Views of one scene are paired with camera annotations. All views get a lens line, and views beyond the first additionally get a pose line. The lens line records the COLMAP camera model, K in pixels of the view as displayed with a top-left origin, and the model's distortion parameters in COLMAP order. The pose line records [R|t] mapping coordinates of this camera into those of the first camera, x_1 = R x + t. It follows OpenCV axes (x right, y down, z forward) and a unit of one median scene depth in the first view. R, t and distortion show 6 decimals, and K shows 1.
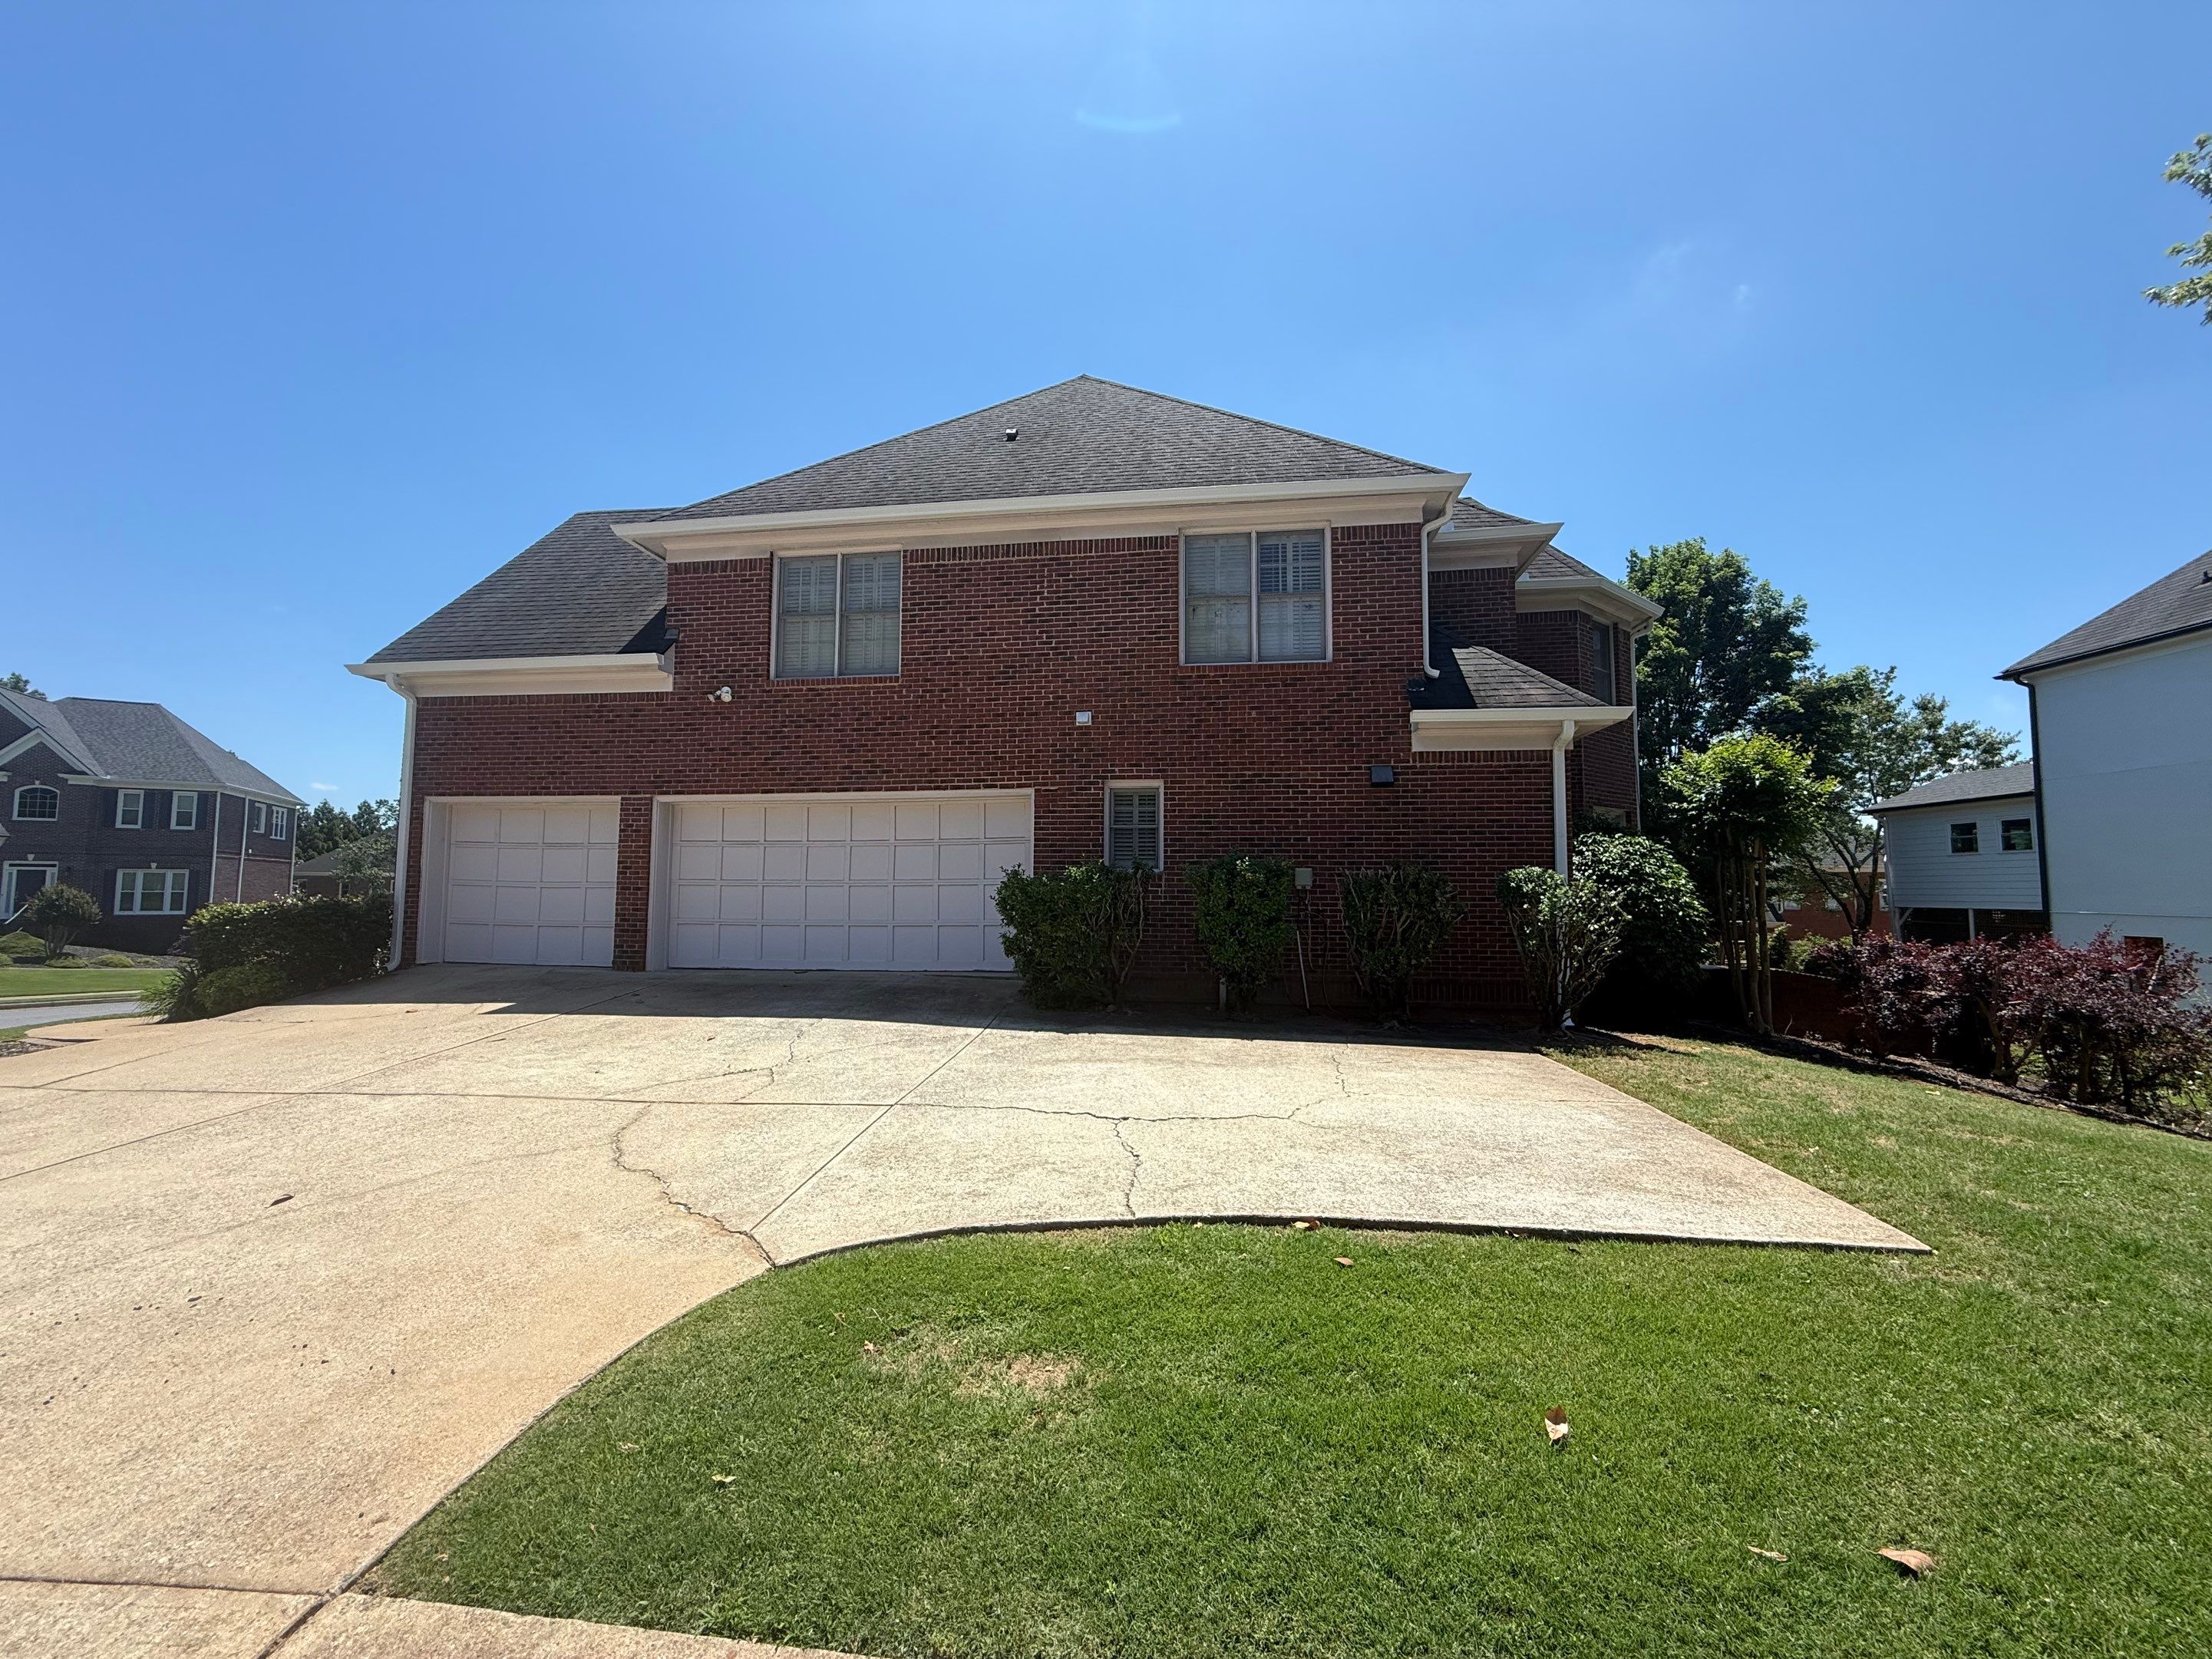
lens RADIAL K [[889.5, 0, 1100.0], [0, 889.5, 829.5], [0, 0, 1]] dist [-0.001538, 0.000057]
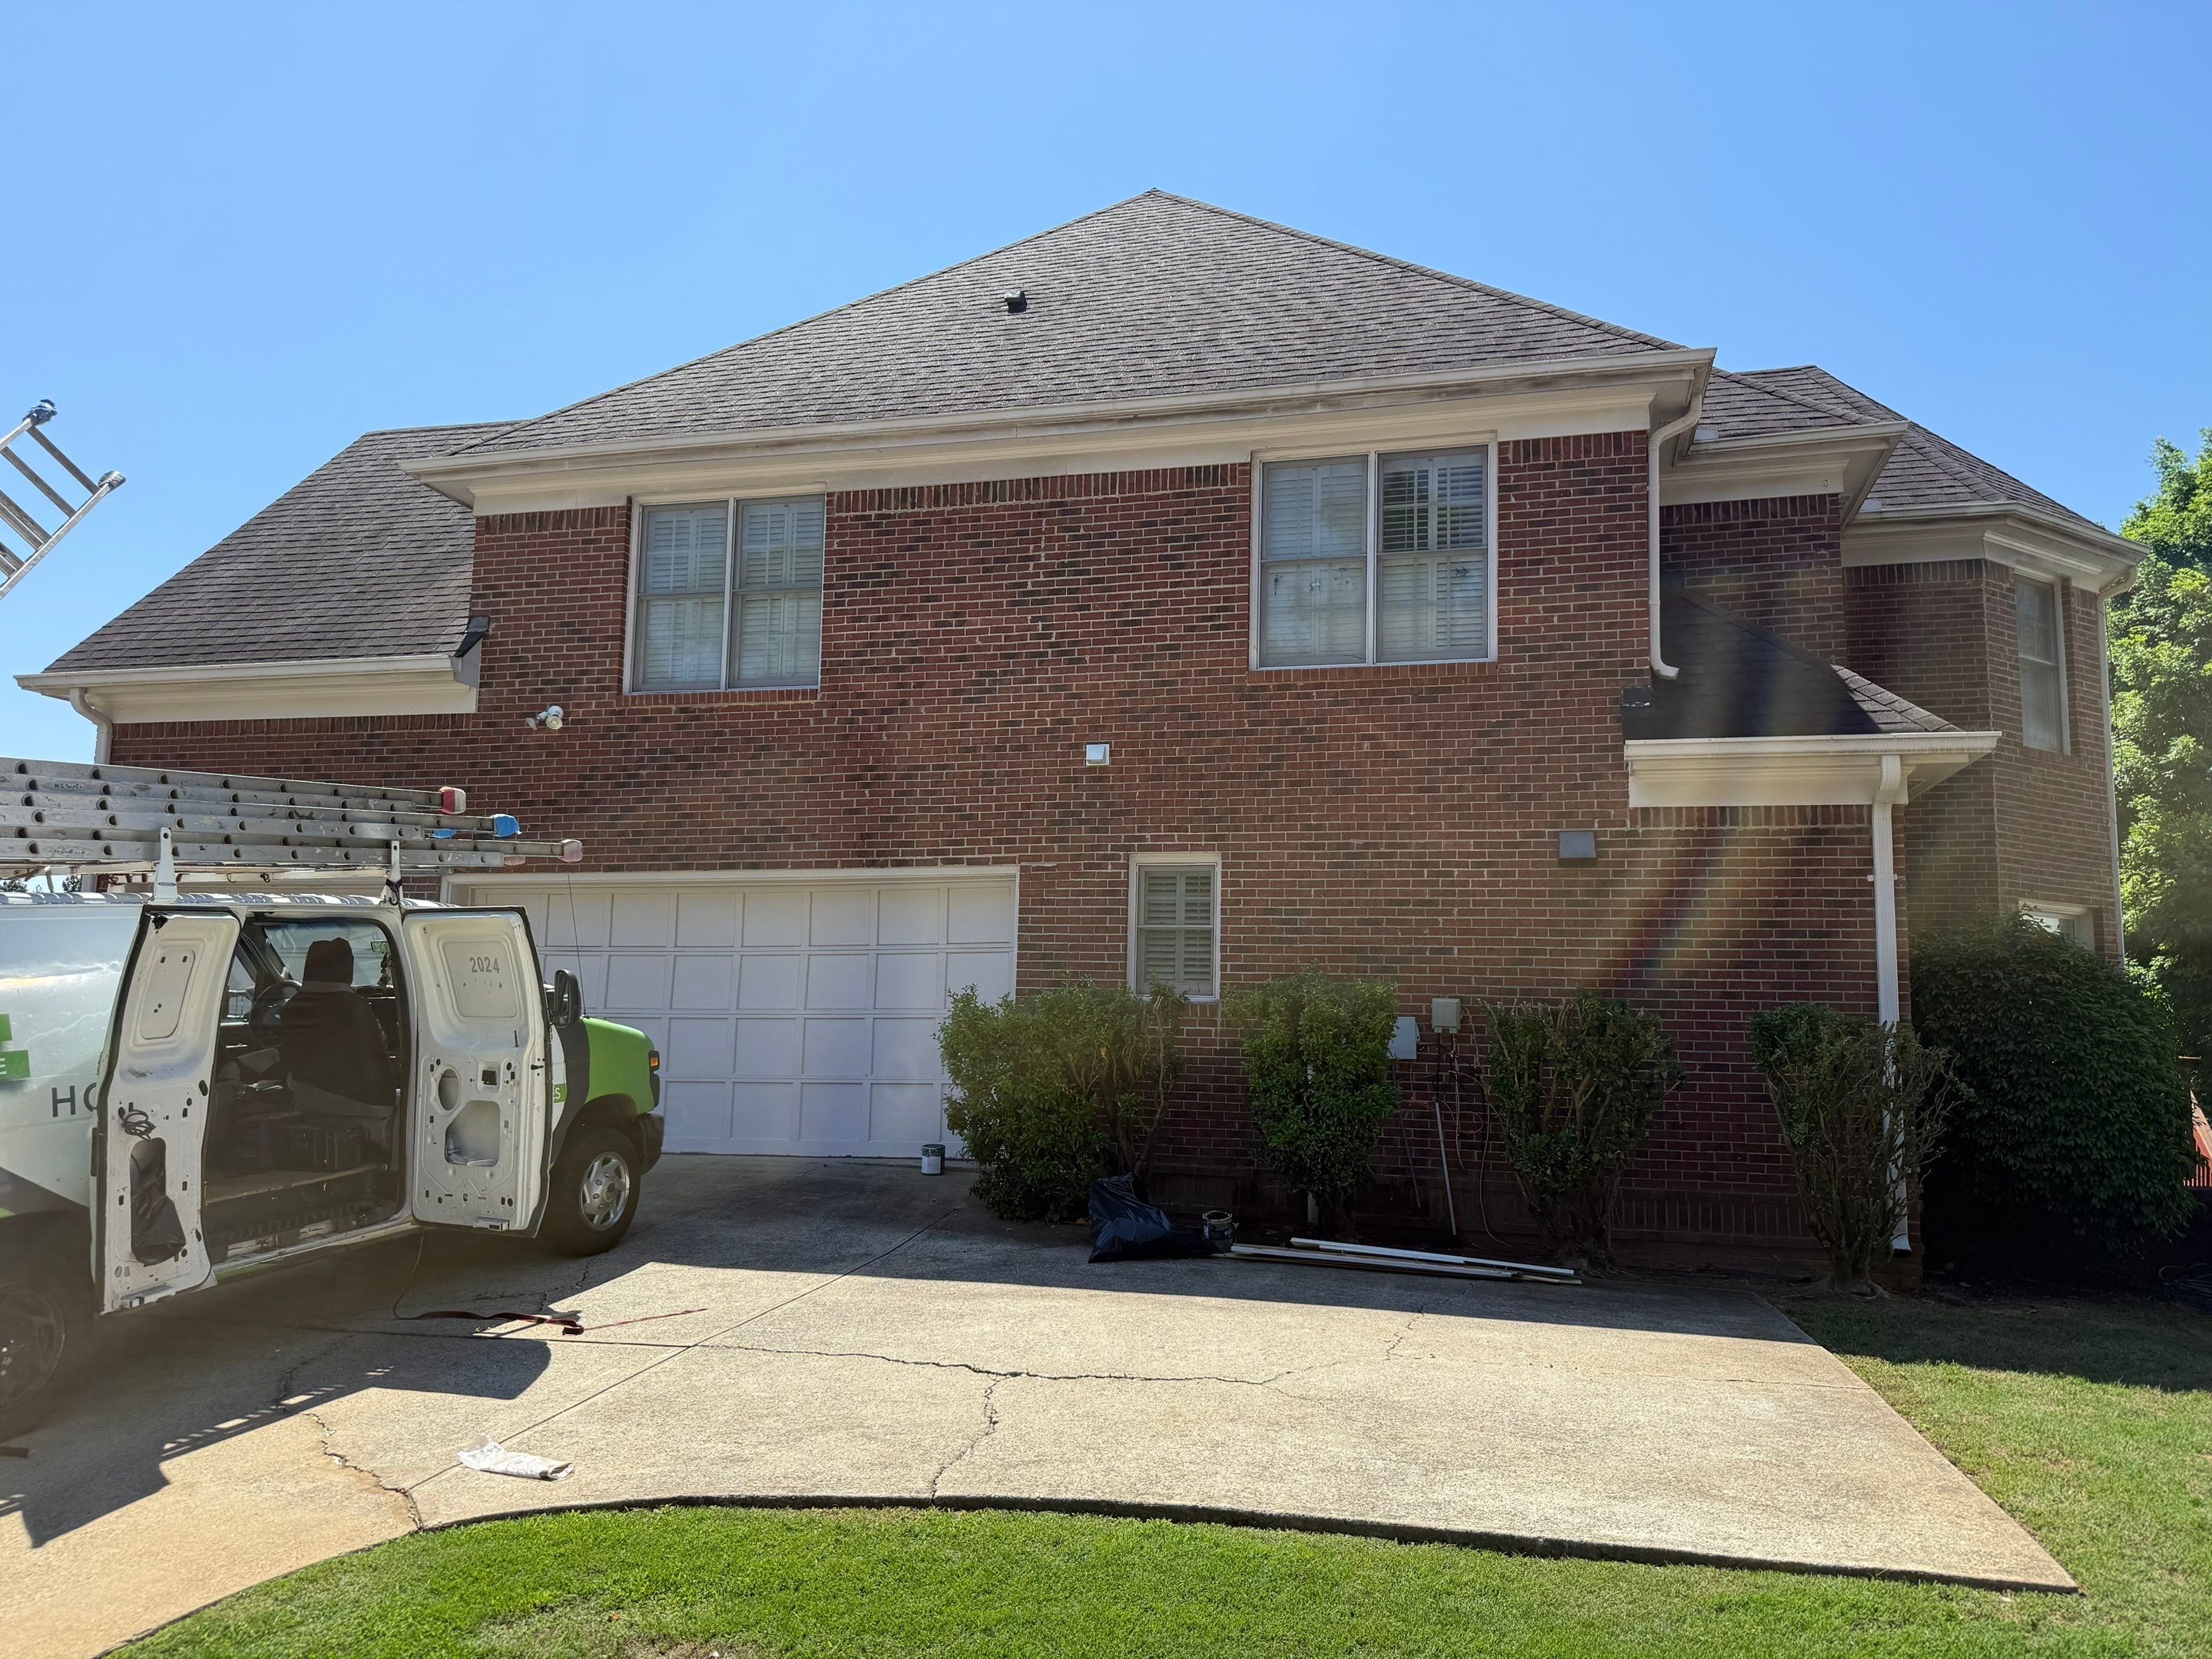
lens RADIAL K [[1551.5, 0, 1106.0], [0, 1551.5, 829.5], [0, 0, 1]] dist [0.157910, -0.261099]
pose [[0.994018, 0.000779, -0.109215, 0.106672], [-0.007689, 0.997992, -0.062865, -0.002819], [0.108947, 0.063329, 0.992028, -0.087630]]
